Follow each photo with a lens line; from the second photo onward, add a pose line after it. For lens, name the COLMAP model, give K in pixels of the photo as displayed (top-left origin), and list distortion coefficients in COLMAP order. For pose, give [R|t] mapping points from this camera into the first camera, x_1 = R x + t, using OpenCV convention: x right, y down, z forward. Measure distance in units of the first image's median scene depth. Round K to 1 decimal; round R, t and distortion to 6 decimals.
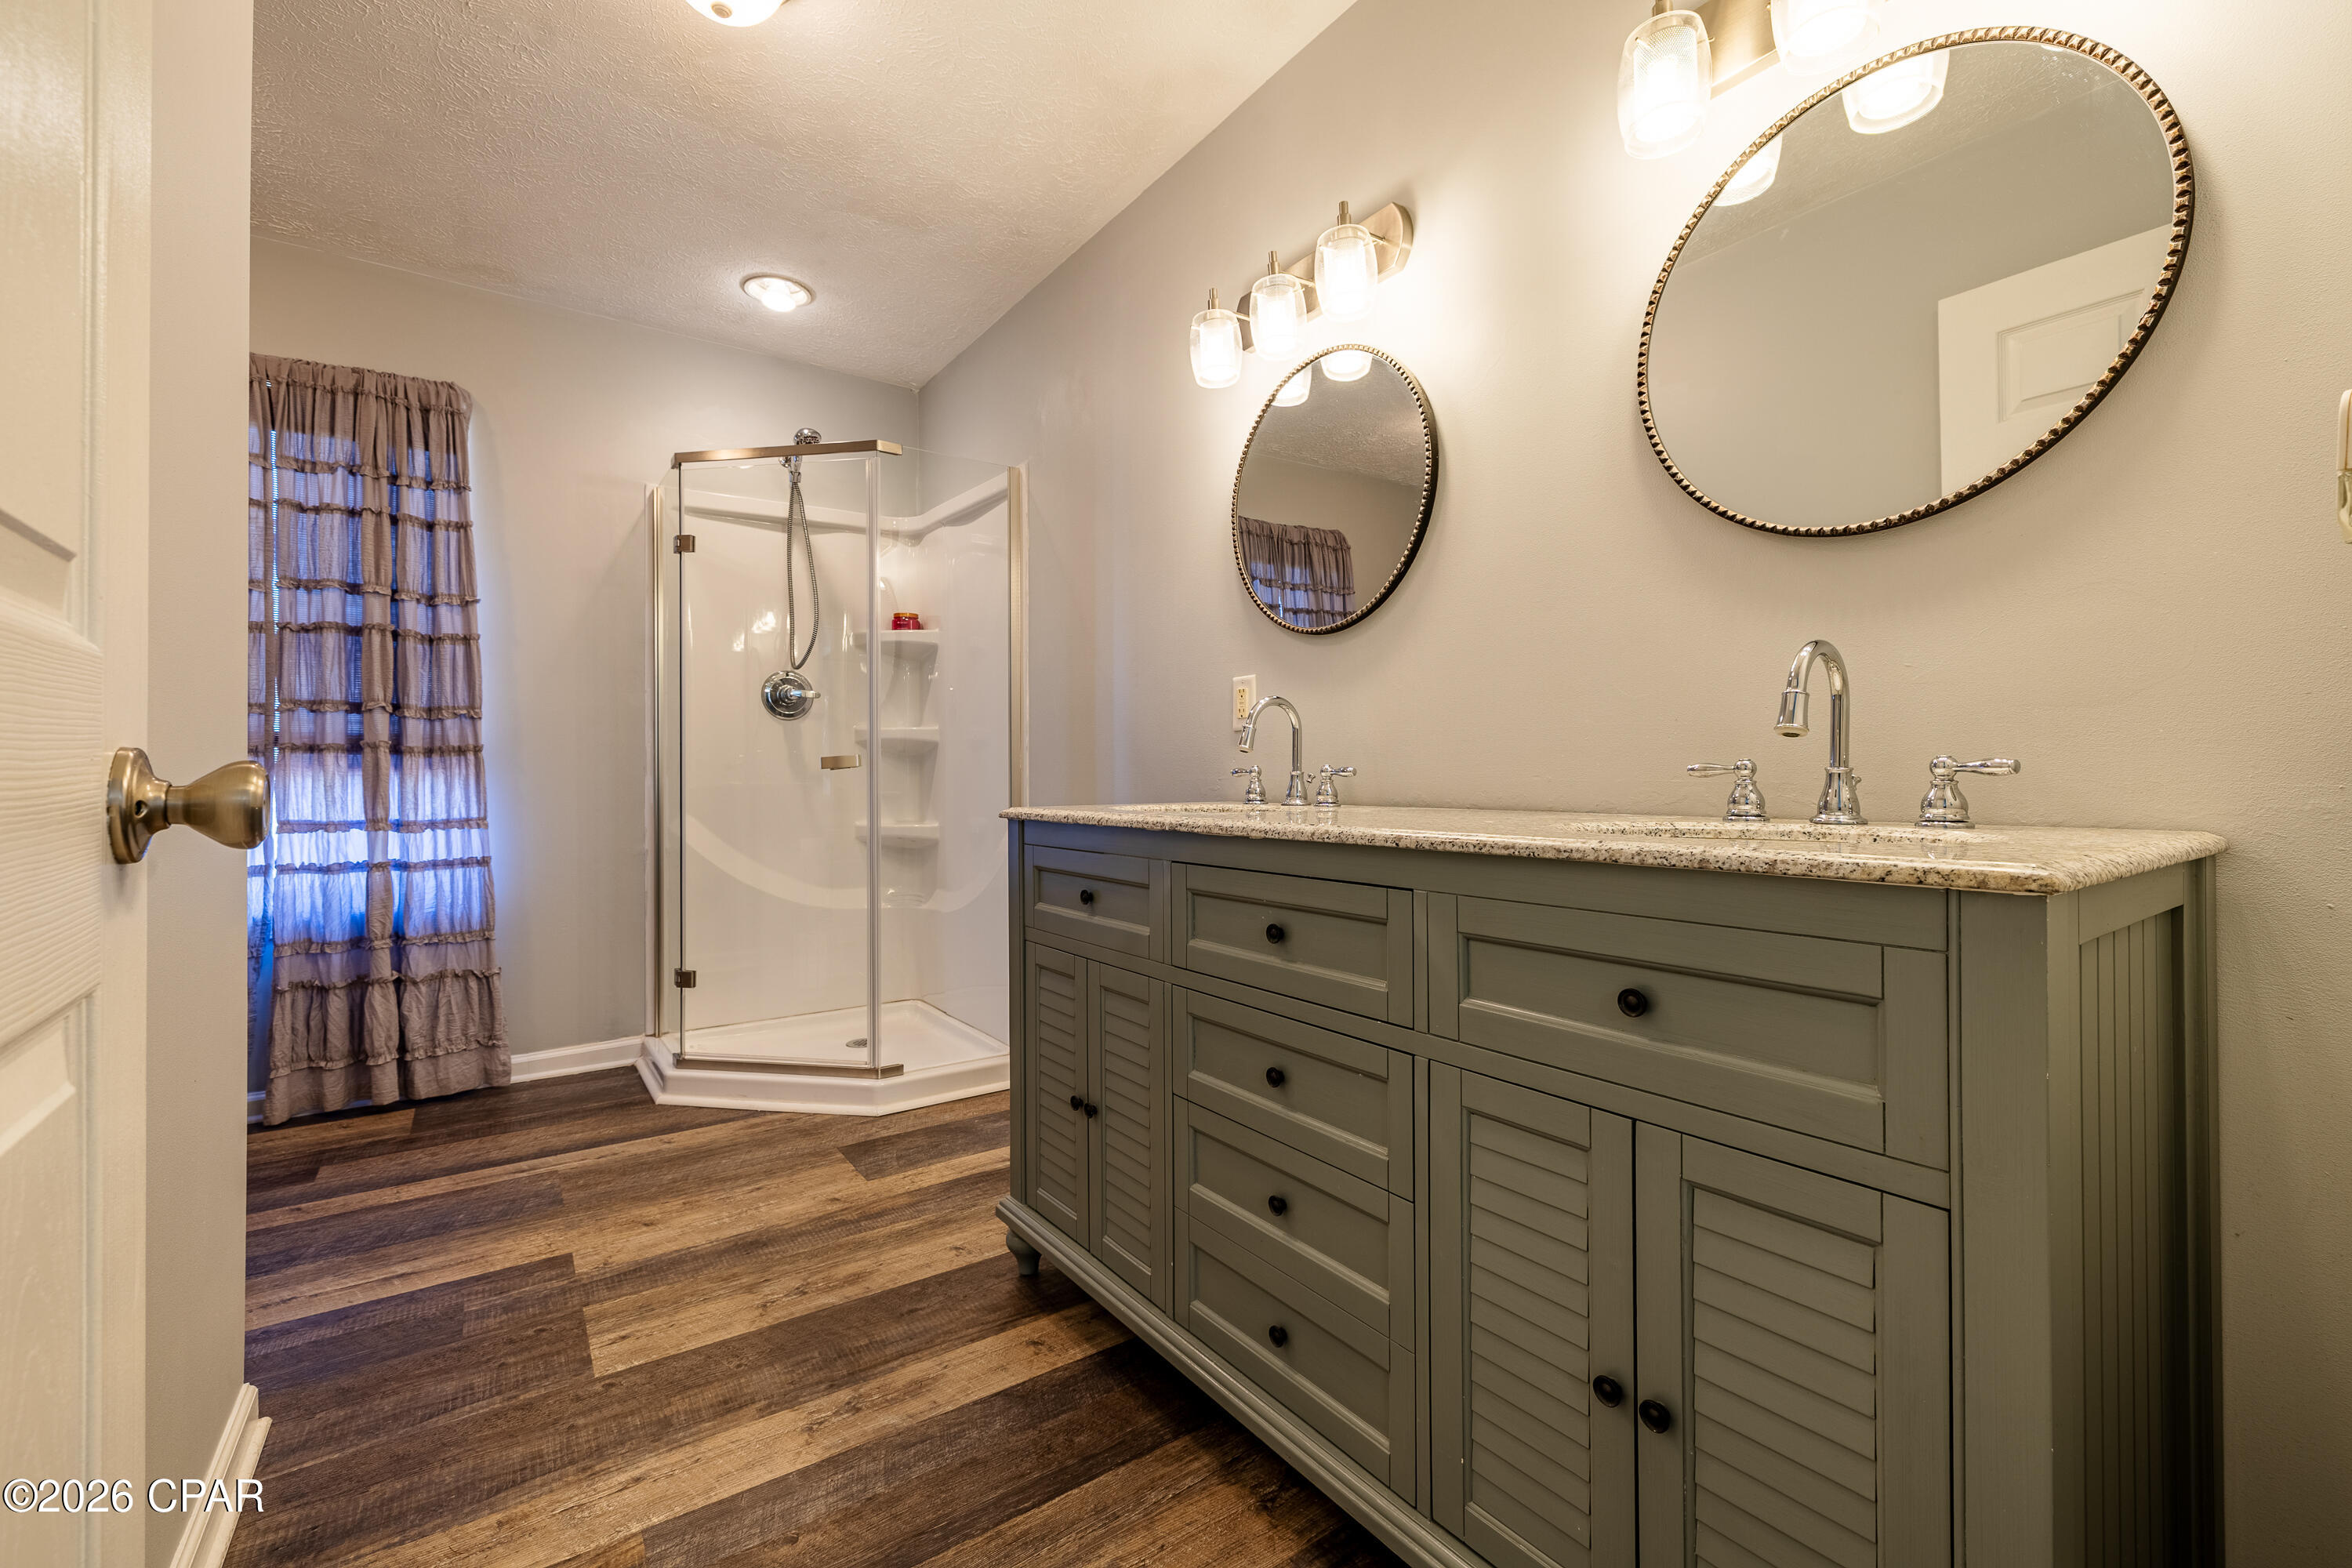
lens RADIAL K [[977.7, 0, 1168.7], [0, 977.7, 768.8], [0, 0, 1]] dist [-0.001039, 0.000258]
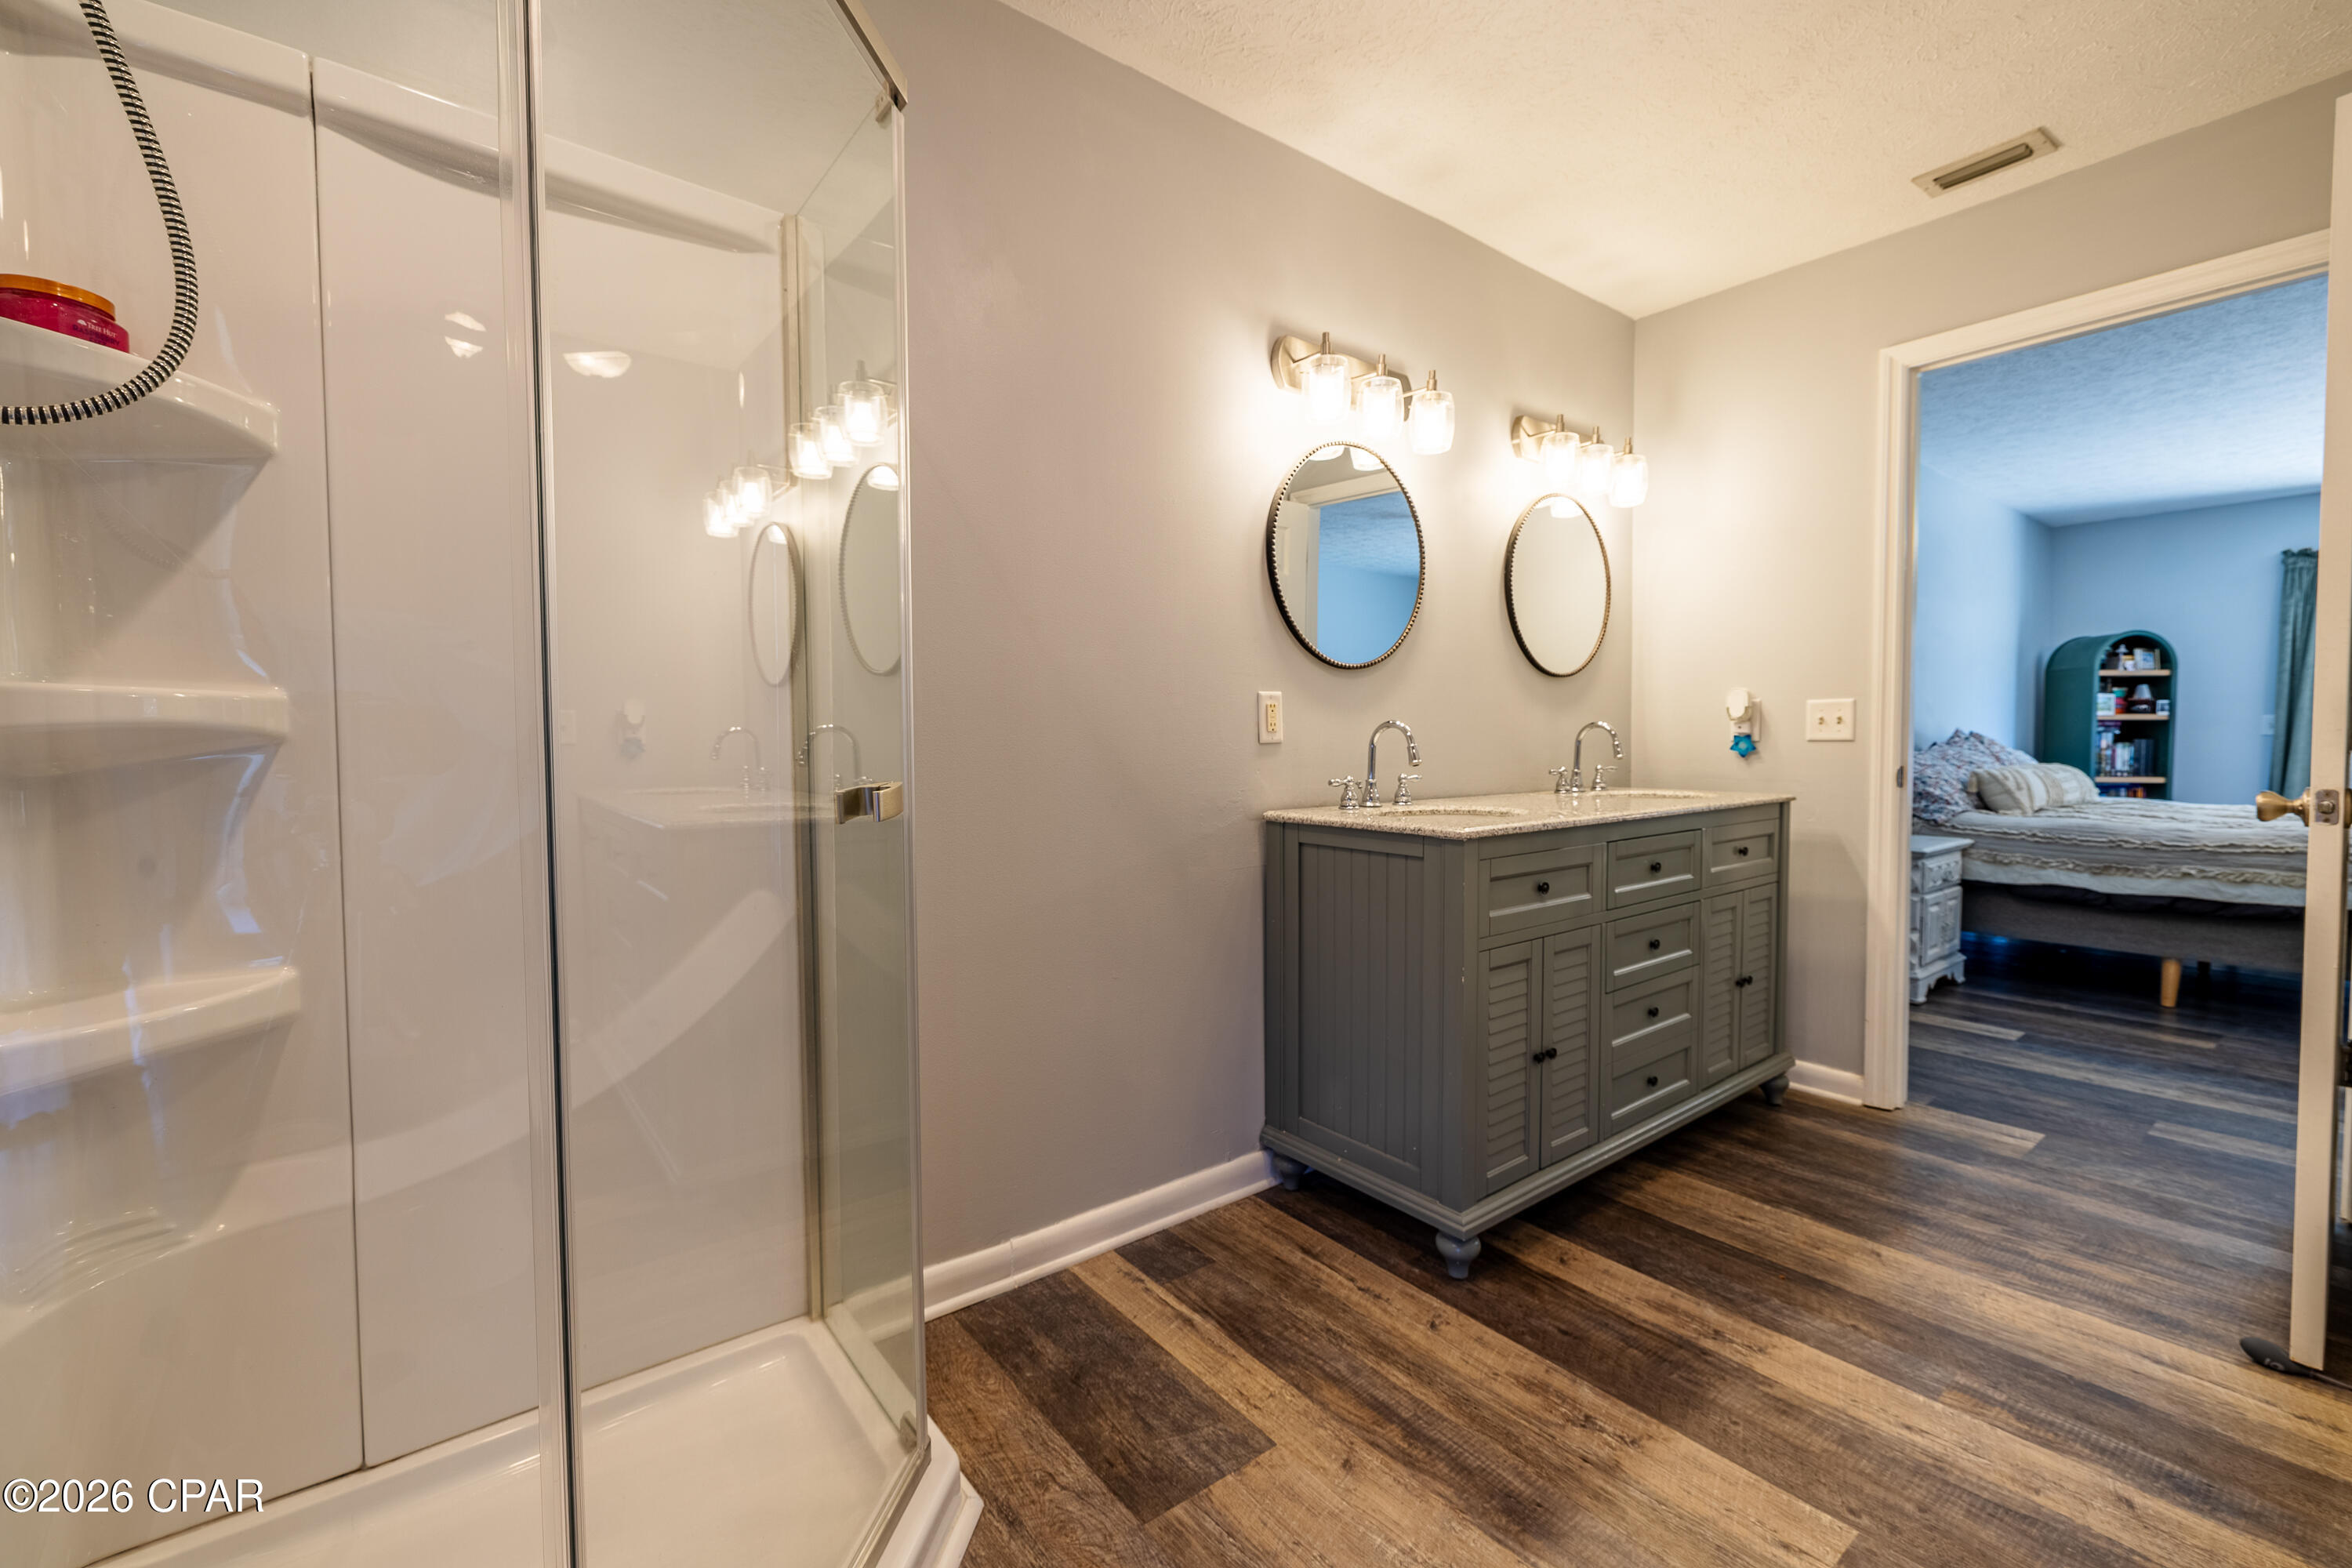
lens RADIAL K [[977.7, 0, 1171.4], [0, 977.7, 775.0], [0, 0, 1]] dist [-0.001039, 0.000258]
pose [[-0.042114, -0.036316, 0.998453, -0.911544], [0.000069, 0.999339, 0.036351, -0.039929], [-0.999113, 0.001600, -0.042084, 1.074507]]
